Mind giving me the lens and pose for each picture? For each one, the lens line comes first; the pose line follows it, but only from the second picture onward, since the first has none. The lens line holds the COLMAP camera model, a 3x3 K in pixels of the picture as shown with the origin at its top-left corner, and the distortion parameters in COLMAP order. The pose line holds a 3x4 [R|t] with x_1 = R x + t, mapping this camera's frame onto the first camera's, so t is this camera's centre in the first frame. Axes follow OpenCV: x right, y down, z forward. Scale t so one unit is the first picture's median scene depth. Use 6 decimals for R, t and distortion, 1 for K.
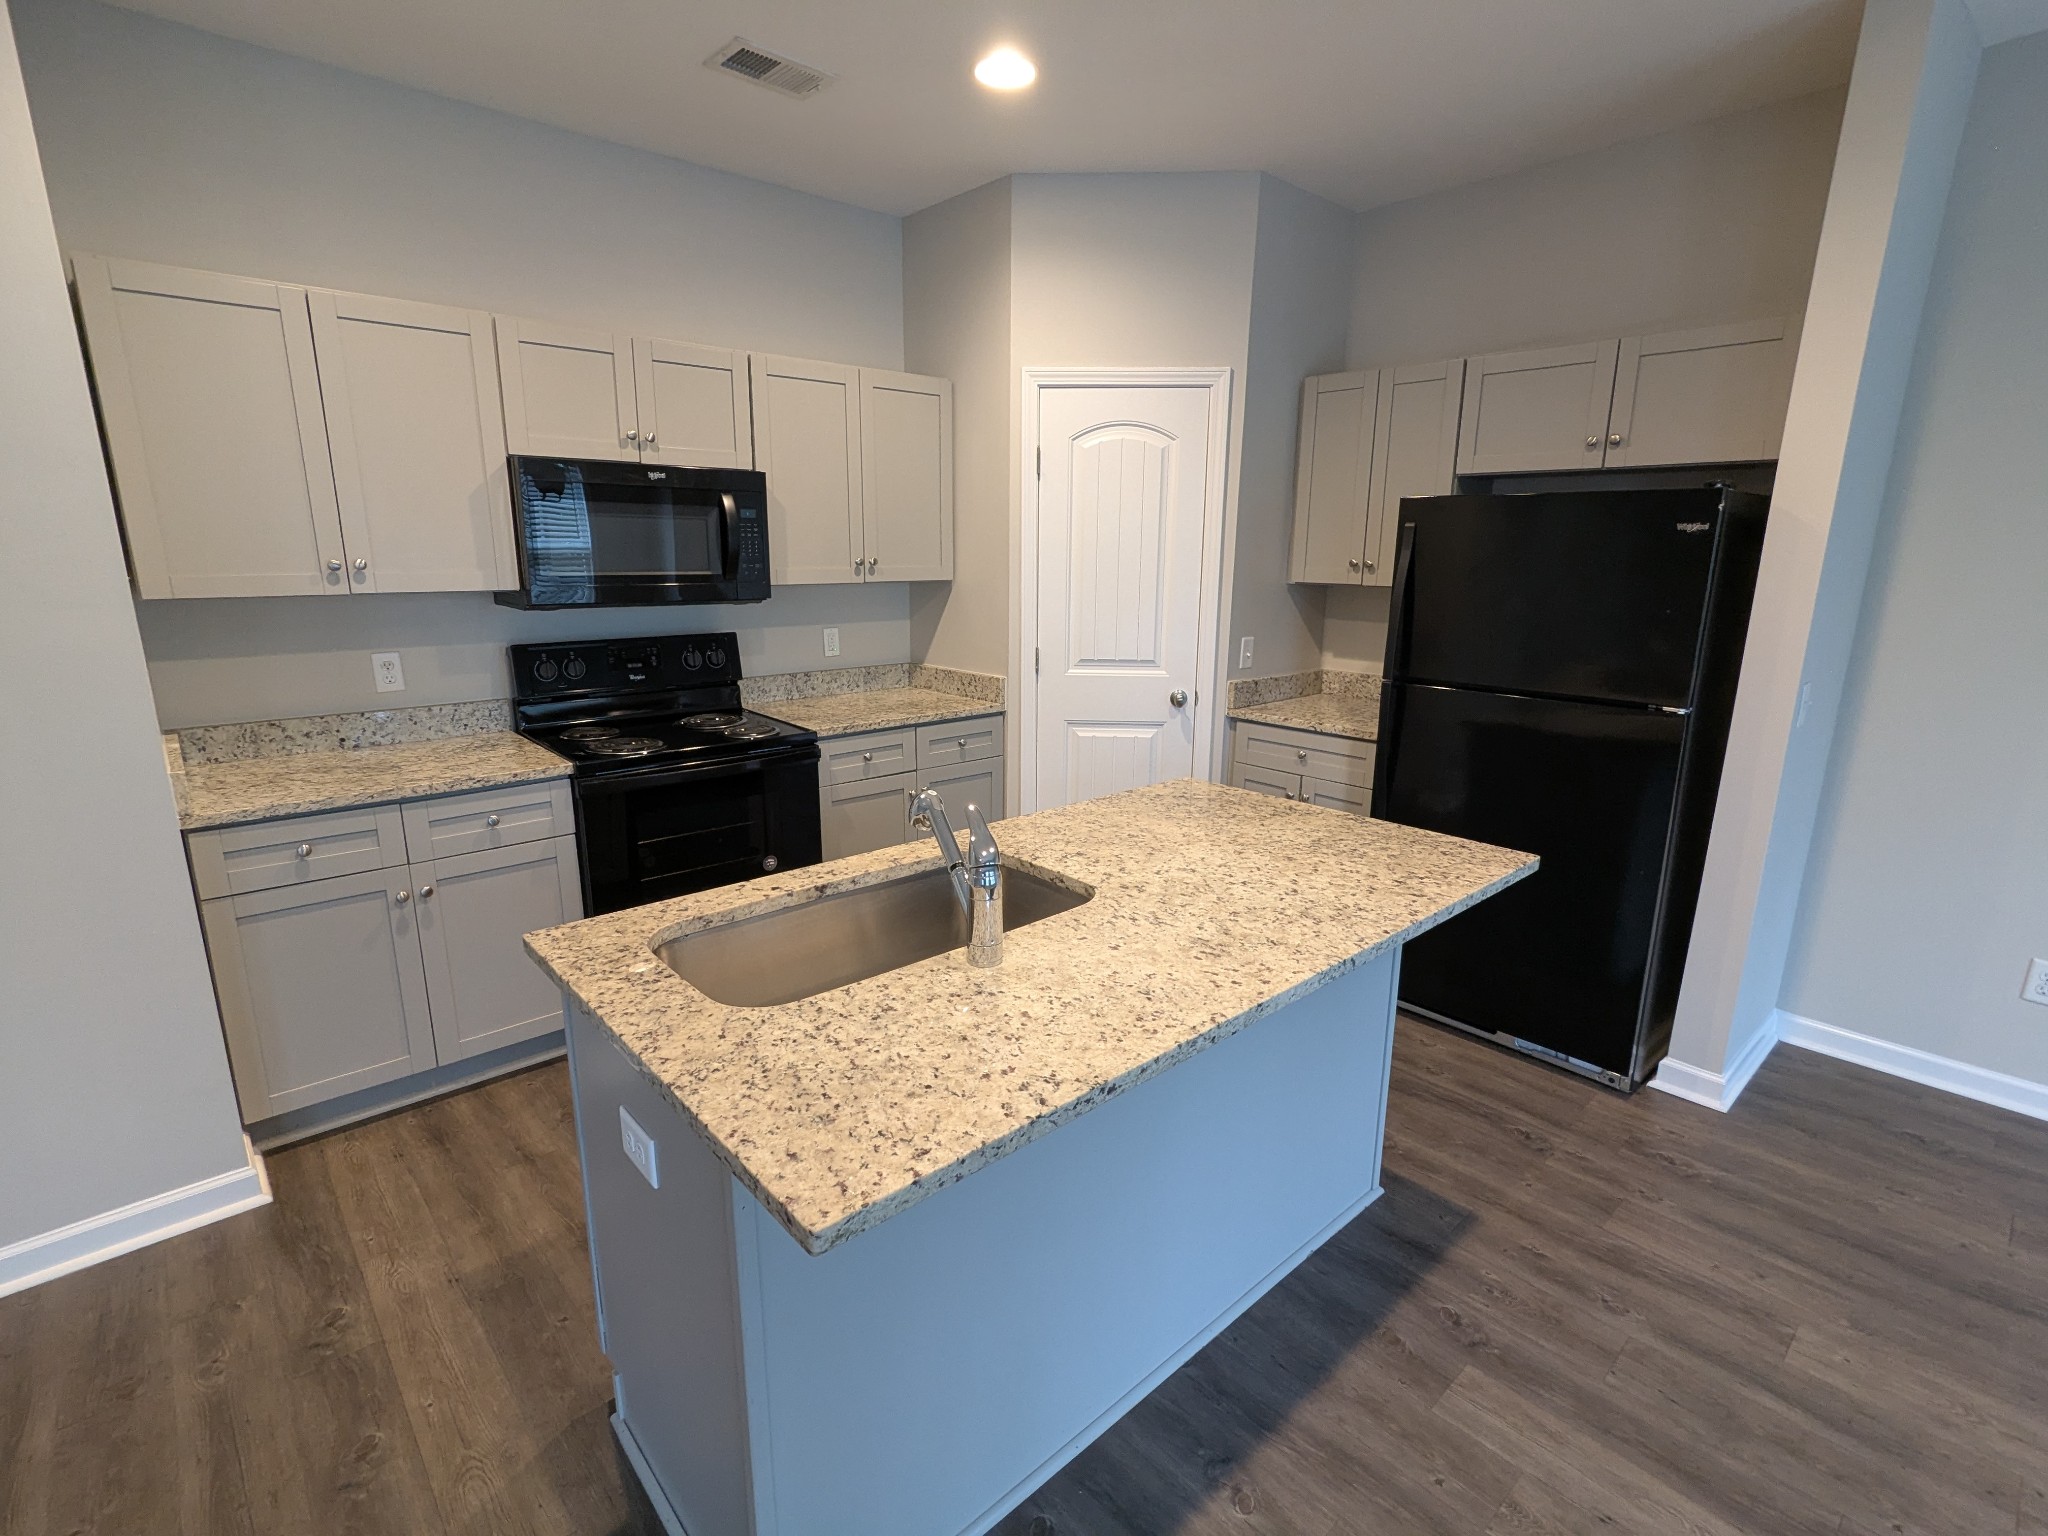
lens RADIAL K [[968.5, 0, 1024.0], [0, 968.5, 768.0], [0, 0, 1]] dist [0.001423, -0.000318]
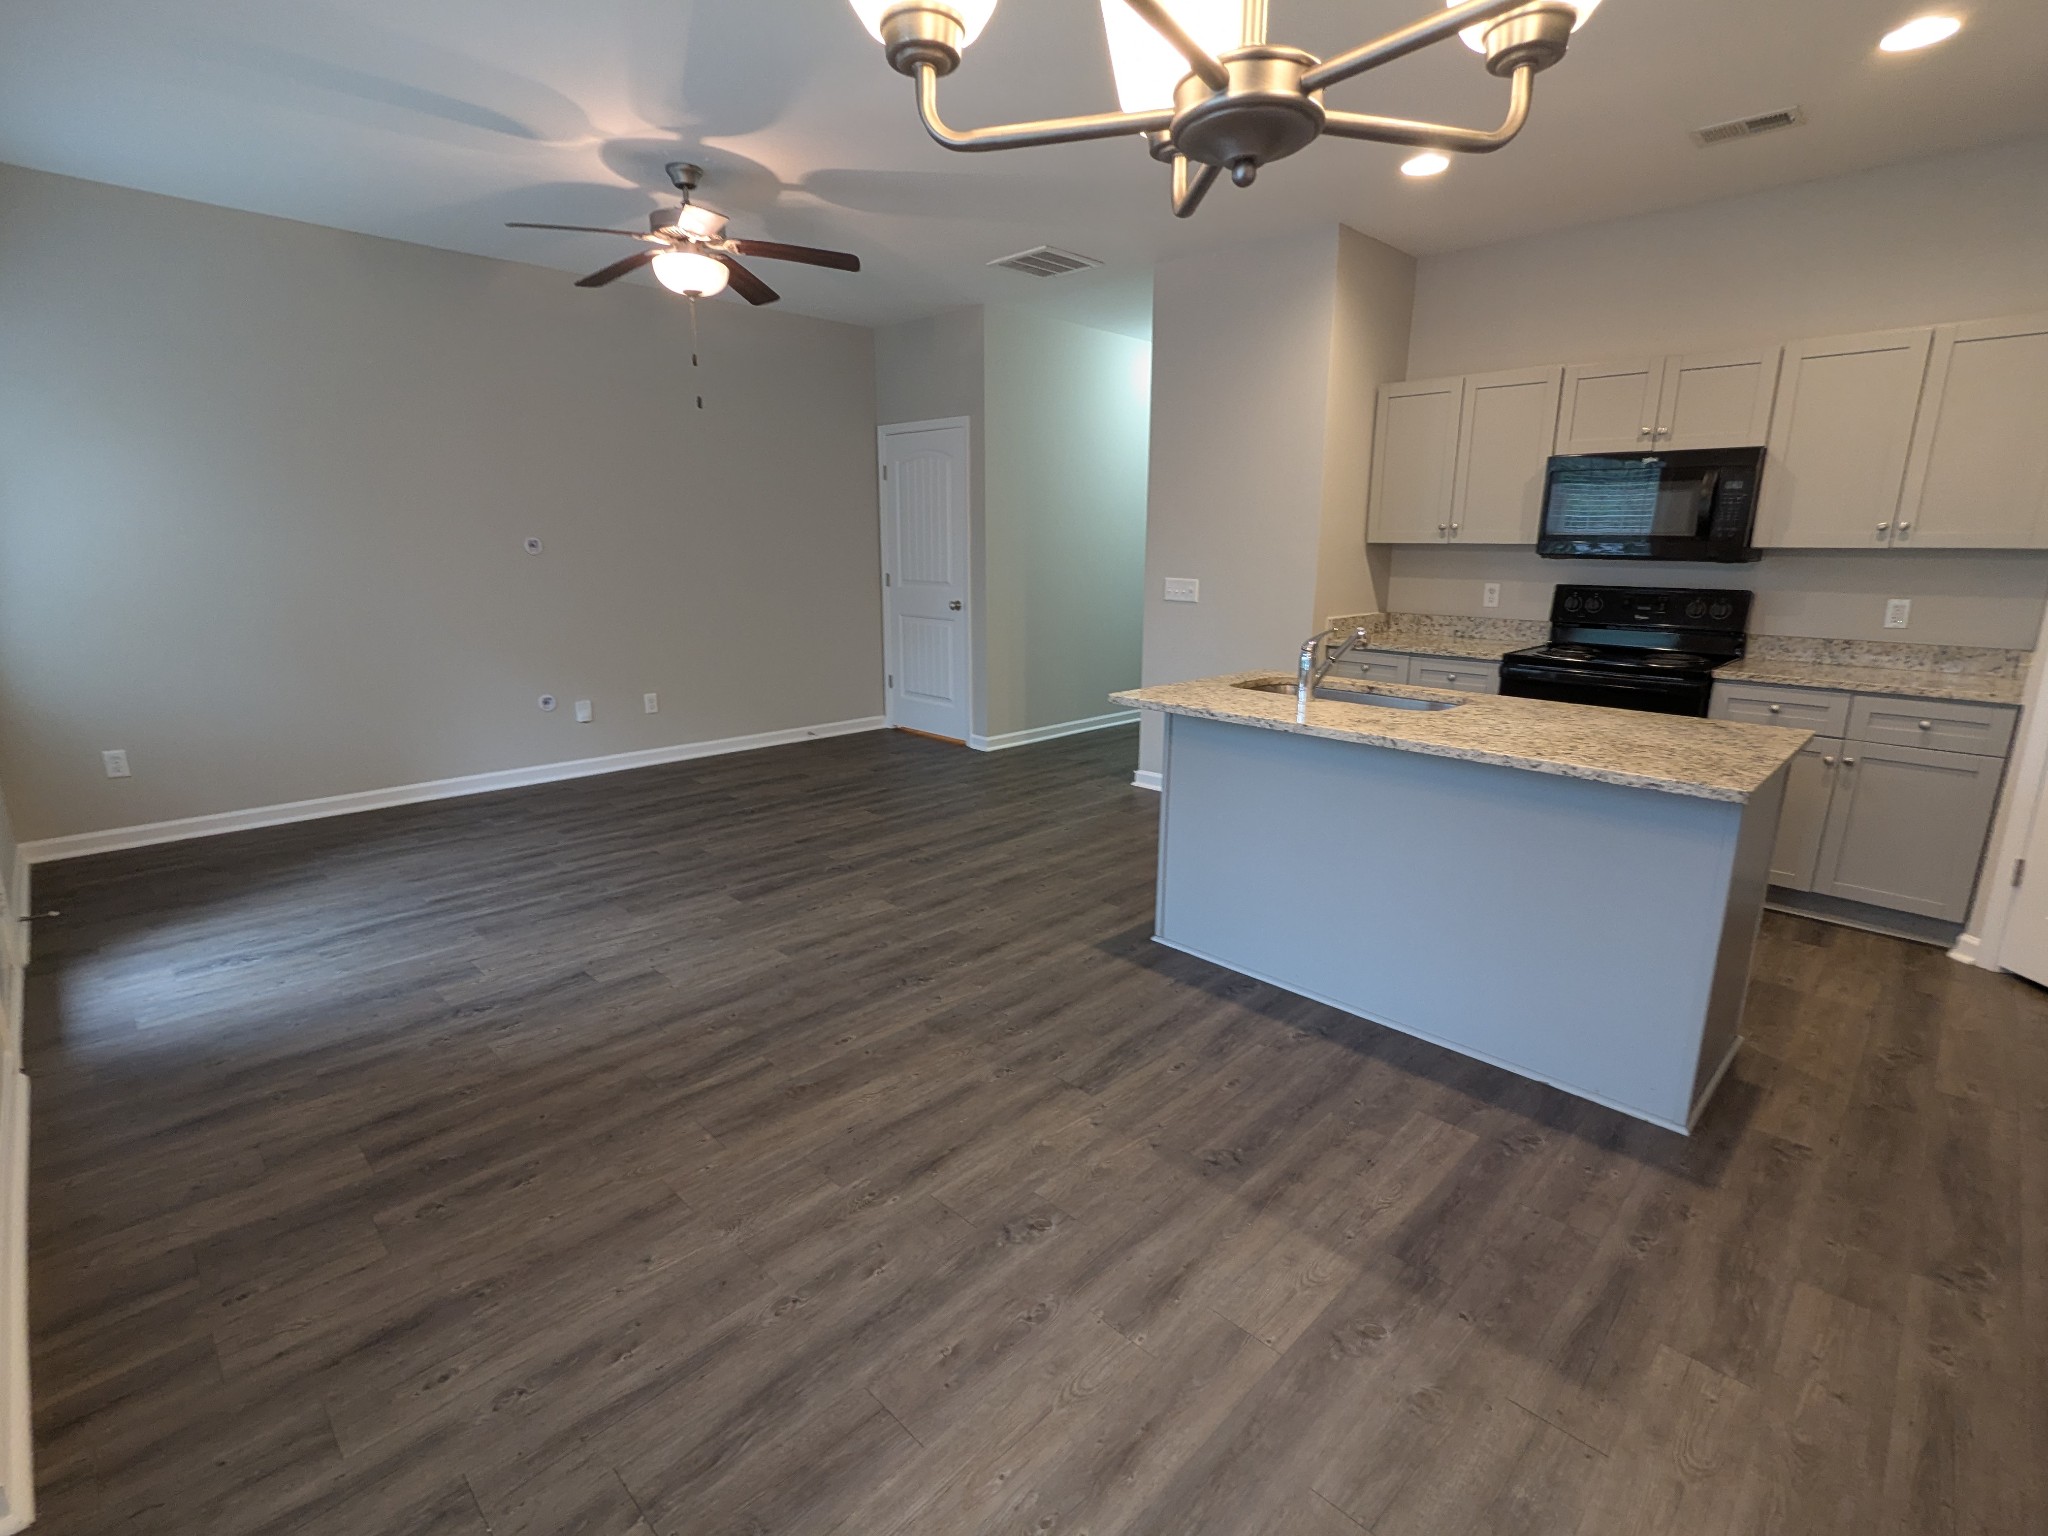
lens RADIAL K [[968.5, 0, 1024.0], [0, 968.5, 768.0], [0, 0, 1]] dist [0.001423, -0.000318]
pose [[0.053184, 0.224365, -0.973053, 0.912781], [-0.233758, 0.950155, 0.206309, 0.024682], [0.970839, 0.216486, 0.102980, 0.116227]]
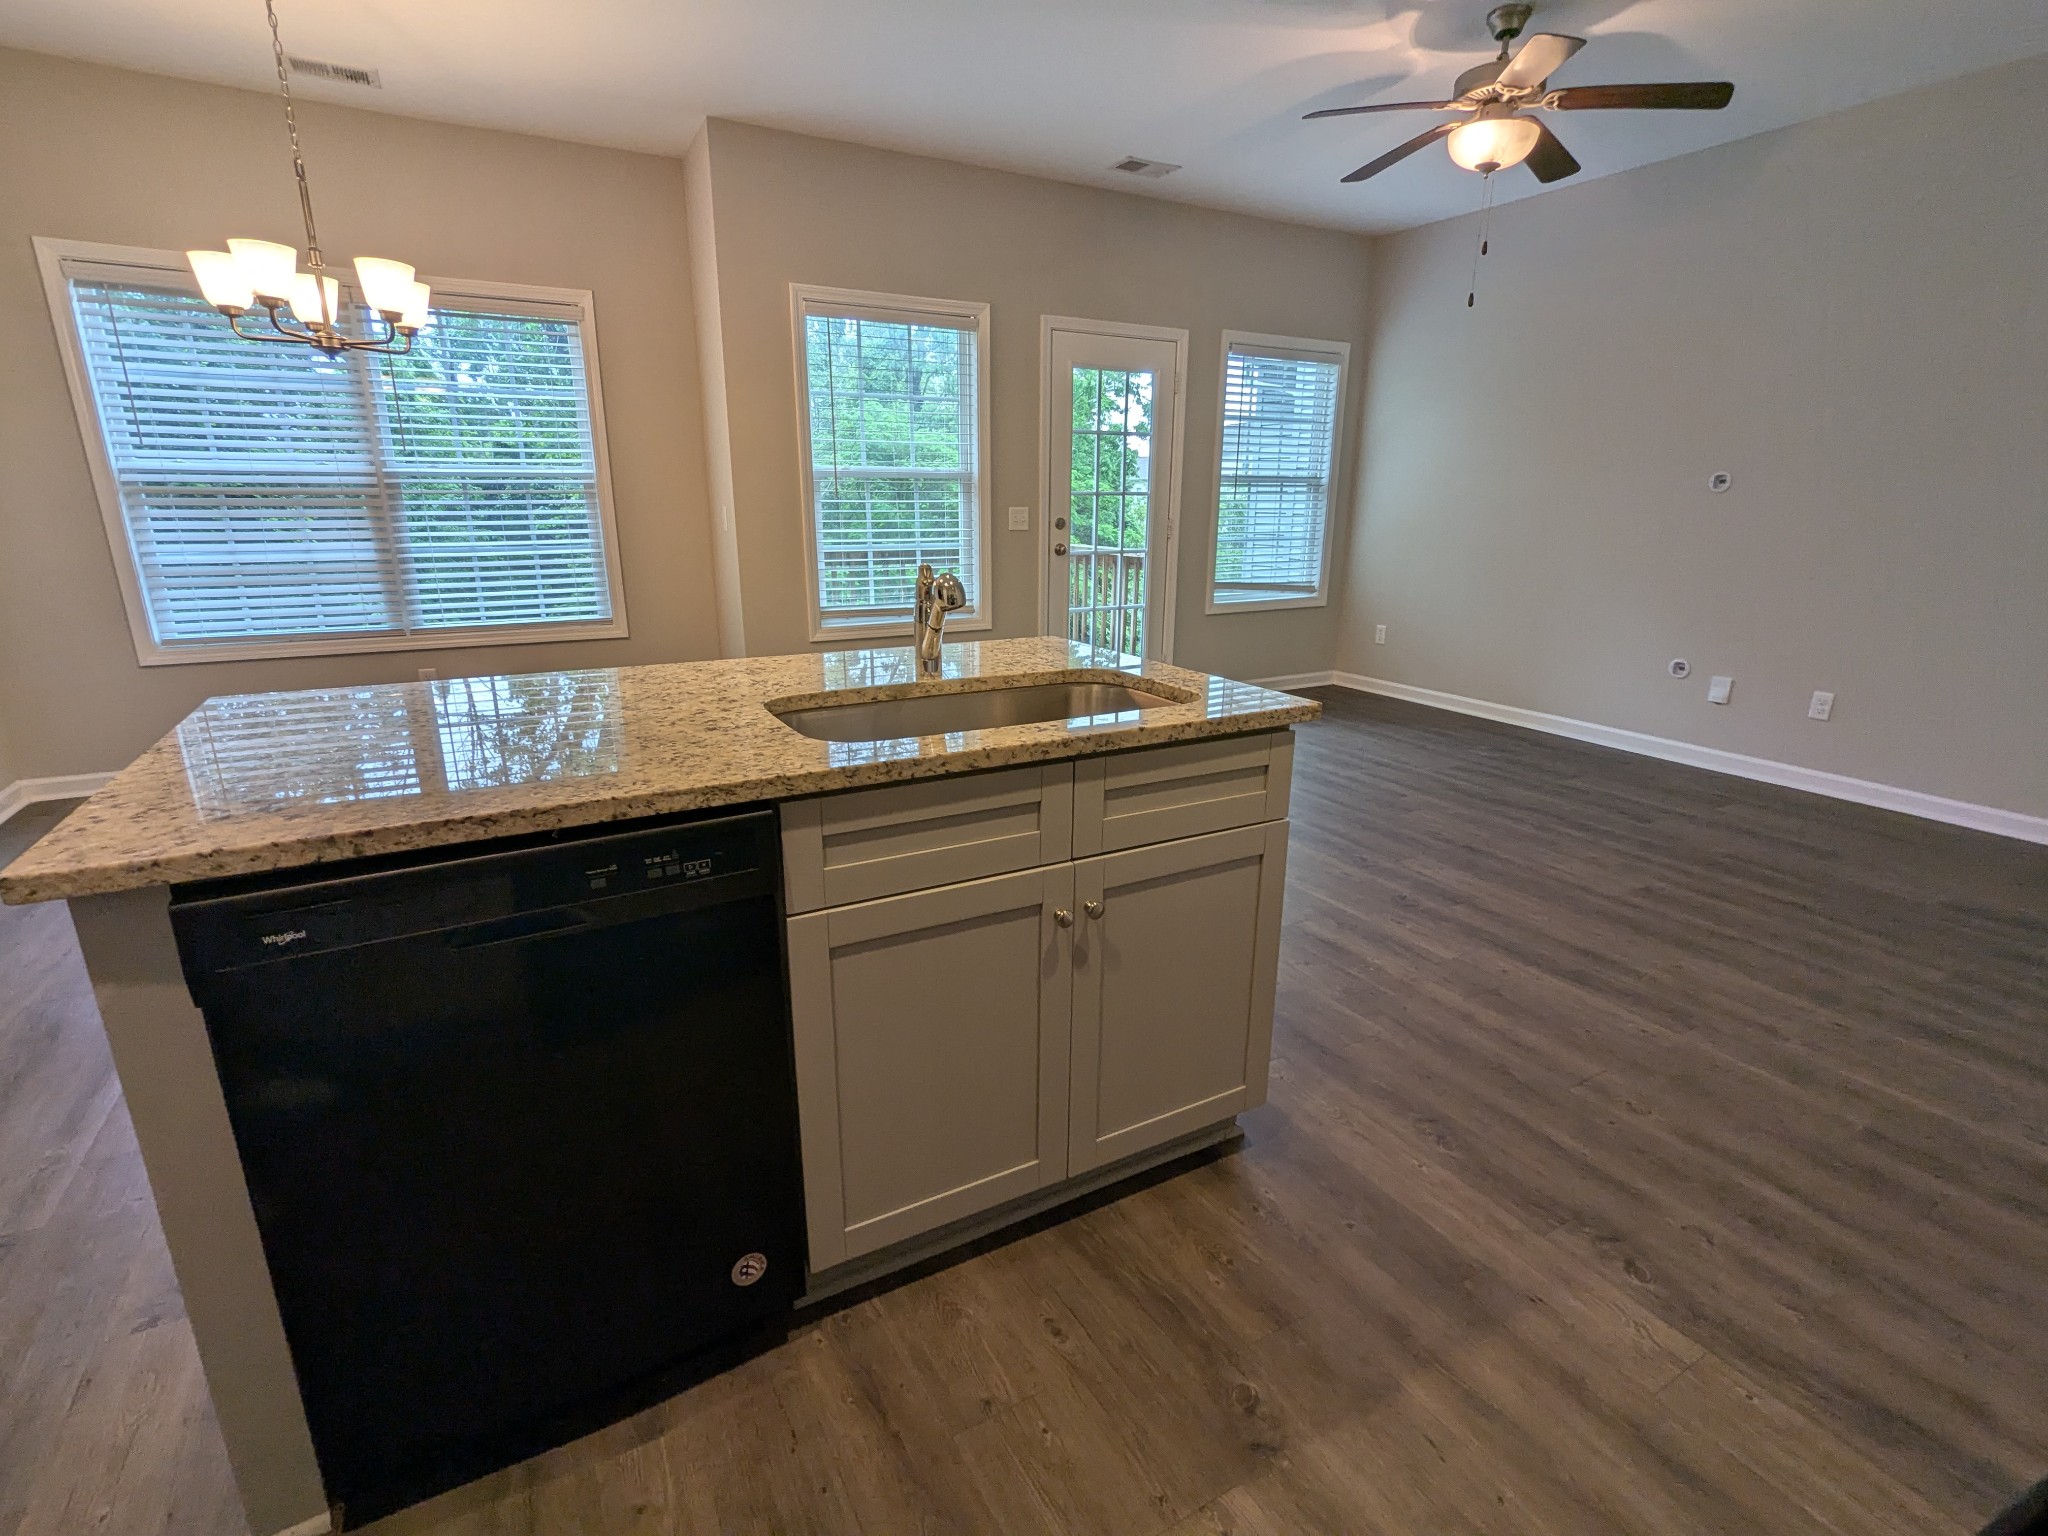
lens RADIAL K [[968.5, 0, 1024.0], [0, 968.5, 768.0], [0, 0, 1]] dist [0.001423, -0.000318]
pose [[-0.975341, -0.073976, 0.207936, -0.209571], [0.036307, 0.875537, 0.481785, -0.147799], [-0.217697, 0.477454, -0.851261, 1.008744]]
